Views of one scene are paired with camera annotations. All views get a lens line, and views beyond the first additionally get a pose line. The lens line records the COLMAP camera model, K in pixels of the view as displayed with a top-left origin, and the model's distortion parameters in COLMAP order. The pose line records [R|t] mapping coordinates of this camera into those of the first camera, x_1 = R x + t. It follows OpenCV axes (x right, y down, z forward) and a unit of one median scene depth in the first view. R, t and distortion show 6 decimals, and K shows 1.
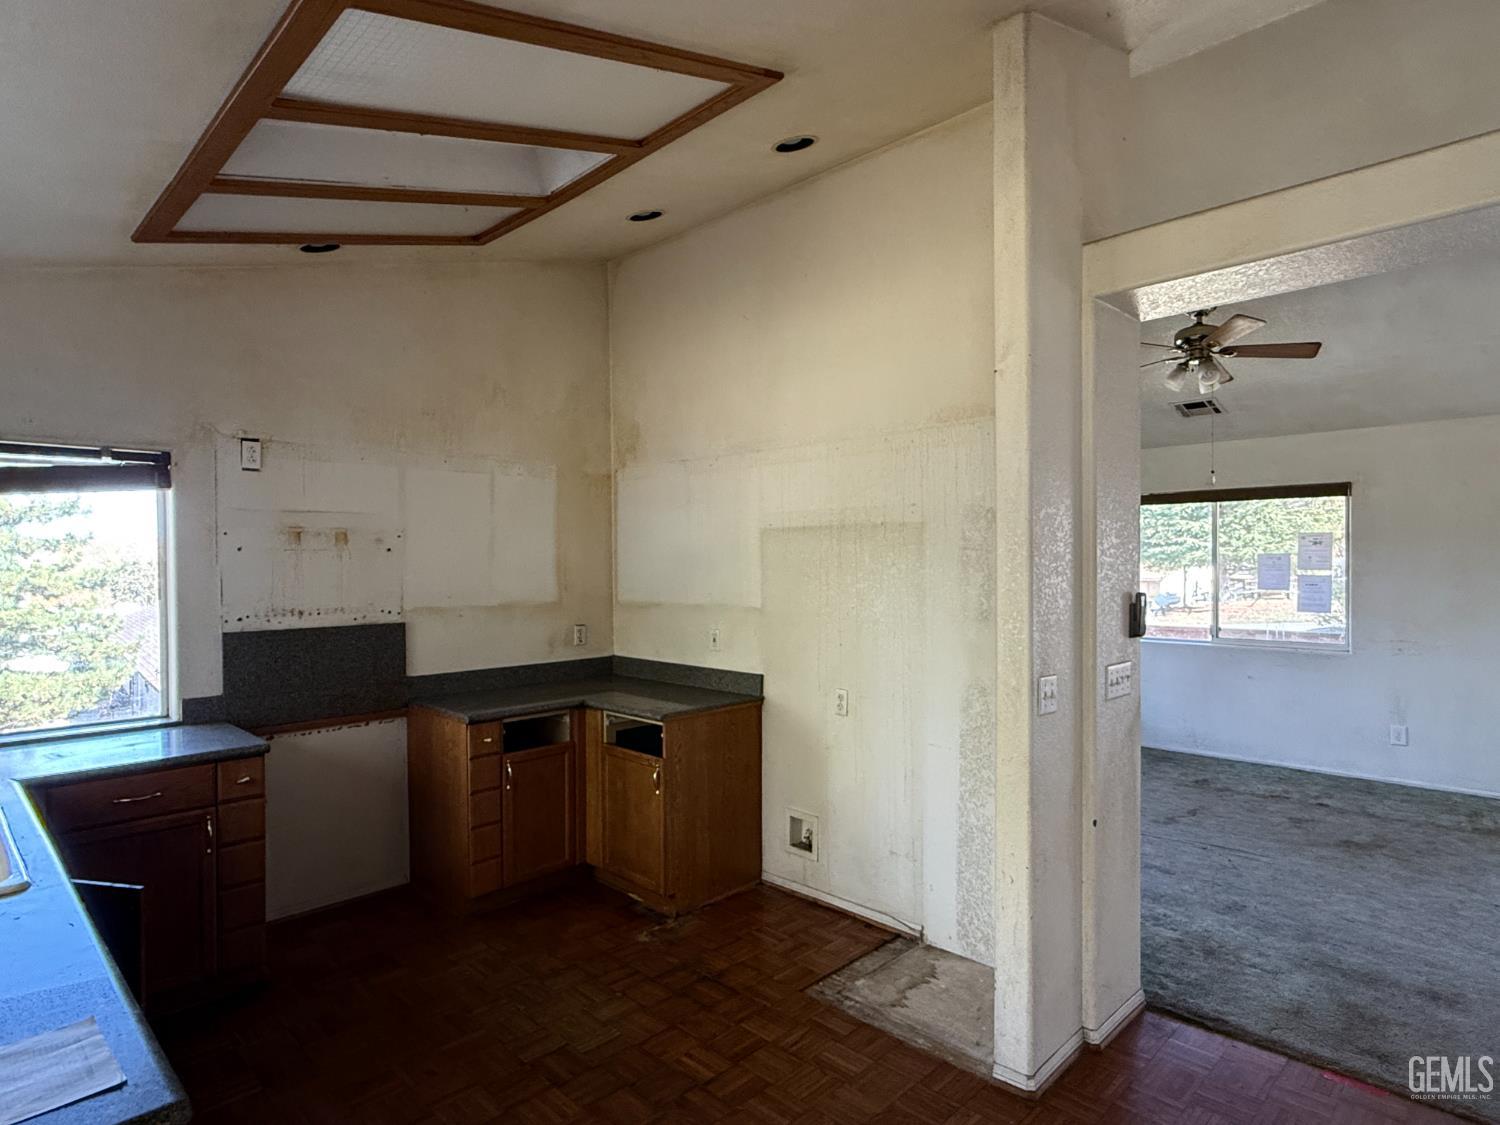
lens RADIAL K [[834.8, 0, 753.8], [0, 834.8, 562.6], [0, 0, 1]] dist [0.000754, 0.000437]
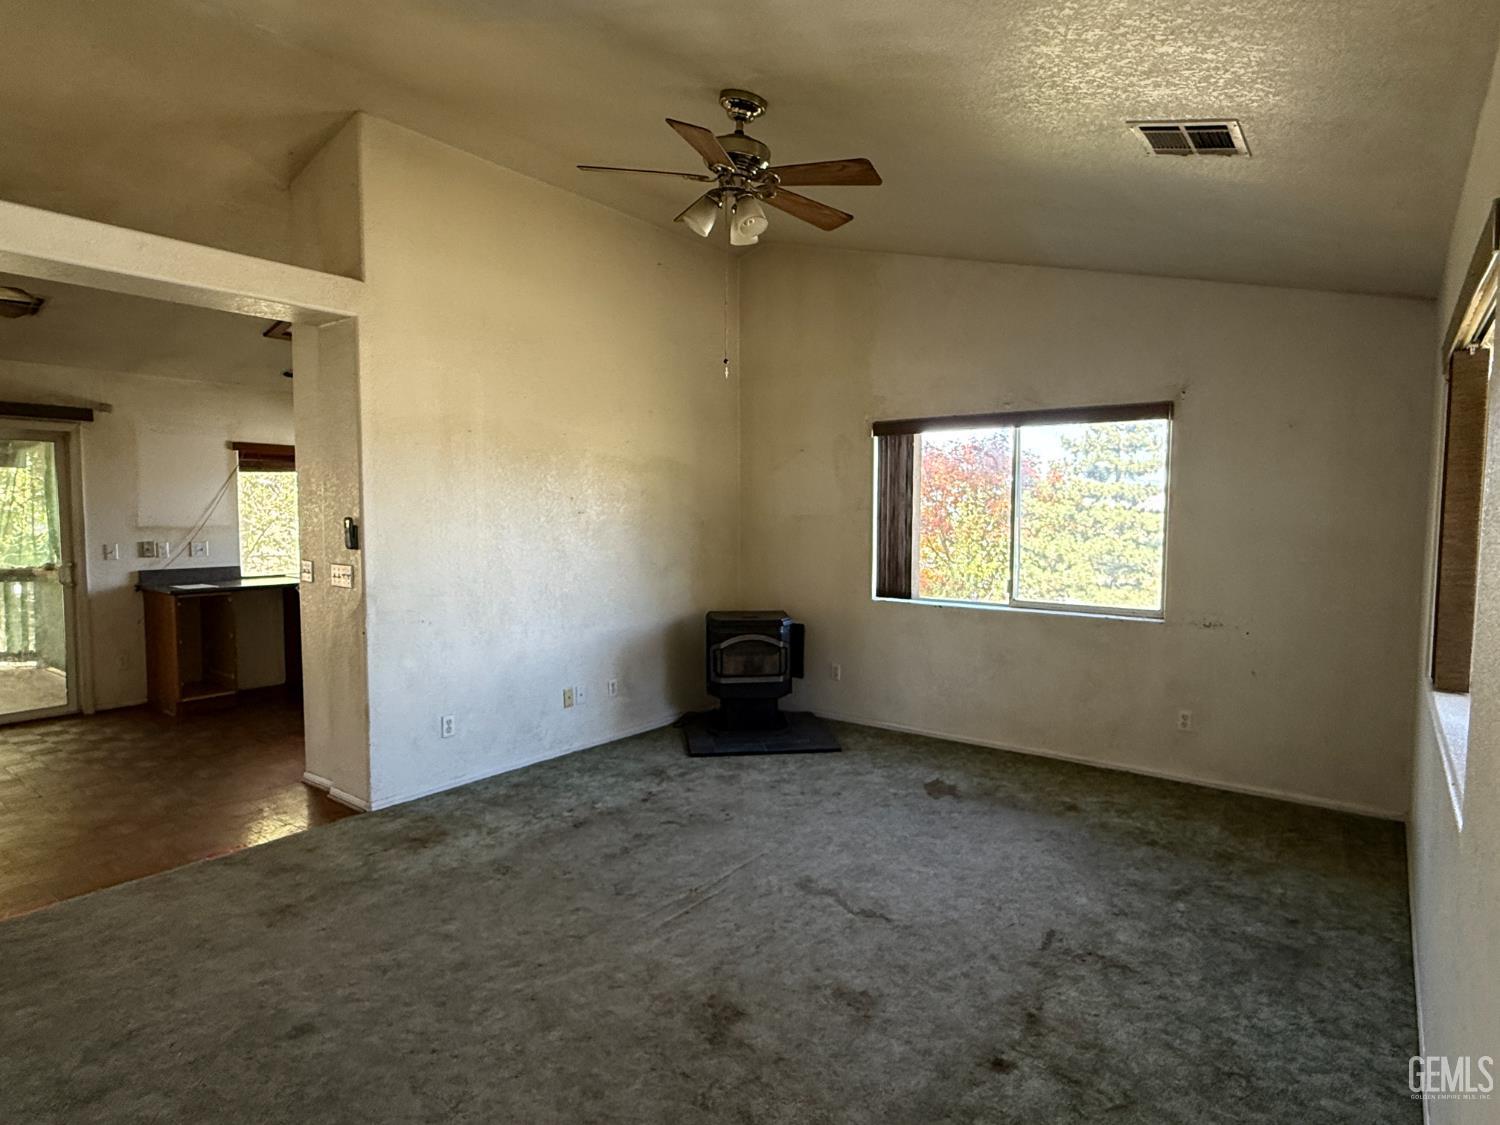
lens RADIAL K [[834.8, 0, 748.7], [0, 834.8, 564.6], [0, 0, 1]] dist [0.000754, 0.000437]
pose [[0.129053, 0.074258, -0.988853, 1.510924], [-0.007746, 0.997237, 0.073877, 0.004016], [0.991607, -0.001874, 0.129272, 1.155056]]
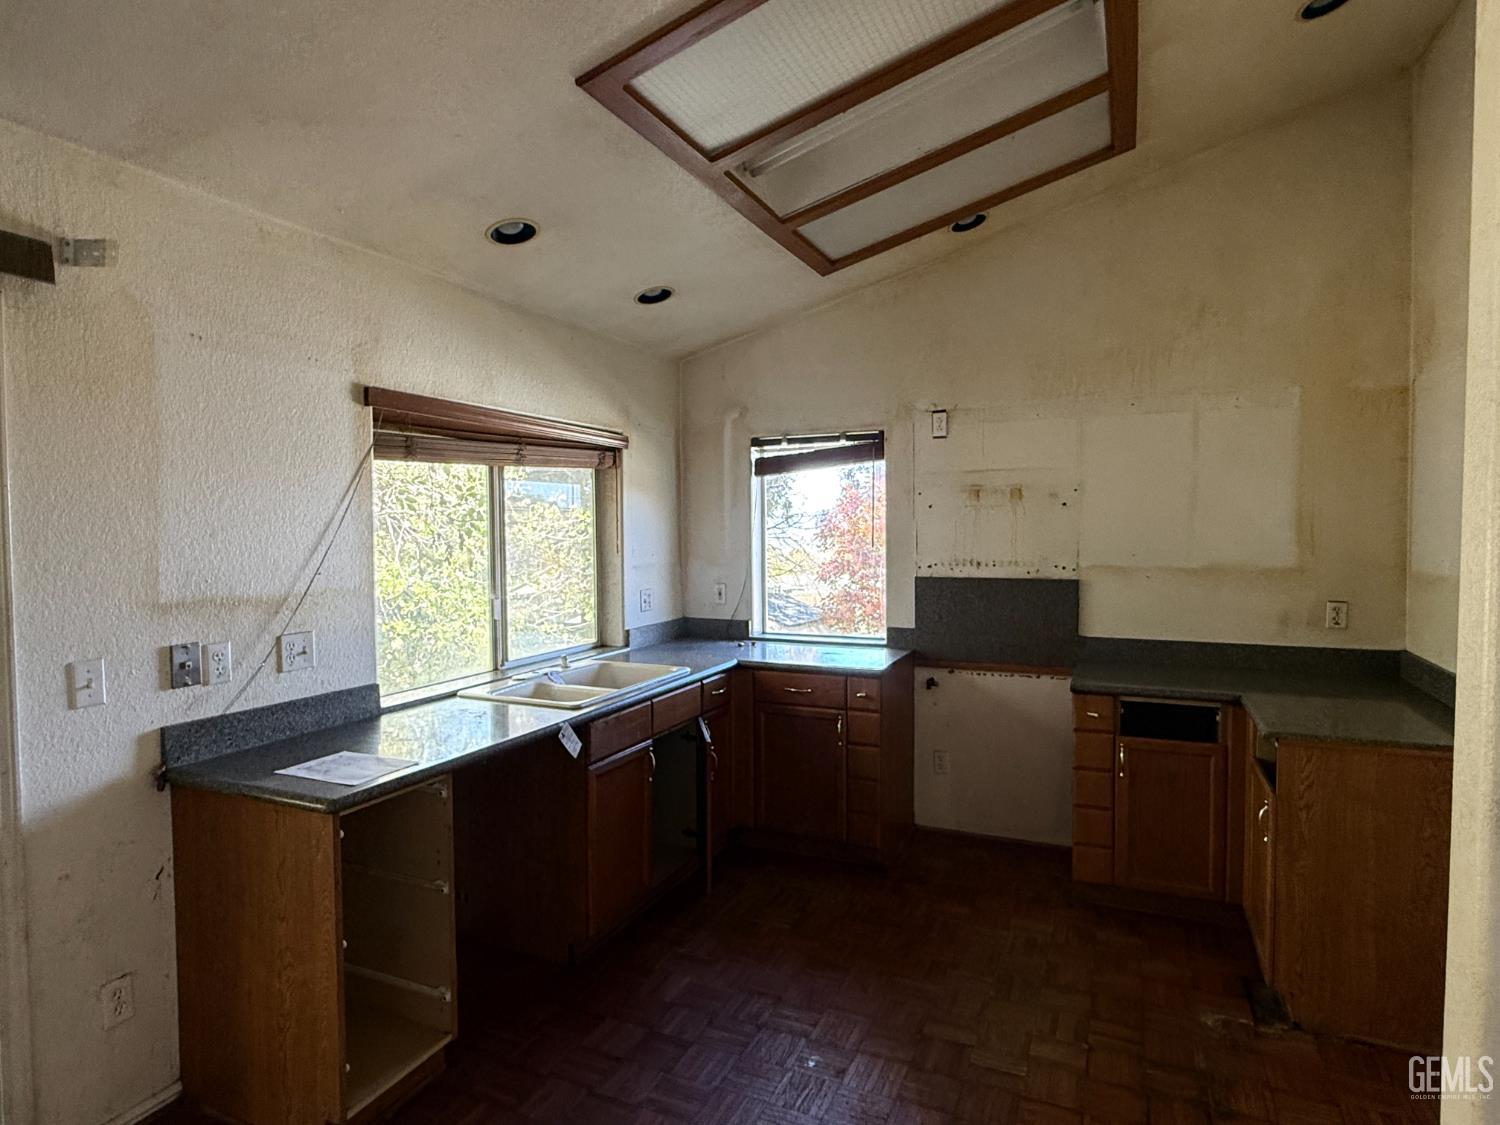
lens RADIAL K [[834.8, 0, 754.3], [0, 834.8, 559.0], [0, 0, 1]] dist [0.000754, 0.000437]
pose [[0.342968, 0.038538, -0.938556, 0.385822], [0.004117, 0.999087, 0.042528, 0.006163], [0.939338, -0.018450, 0.342496, 0.348872]]
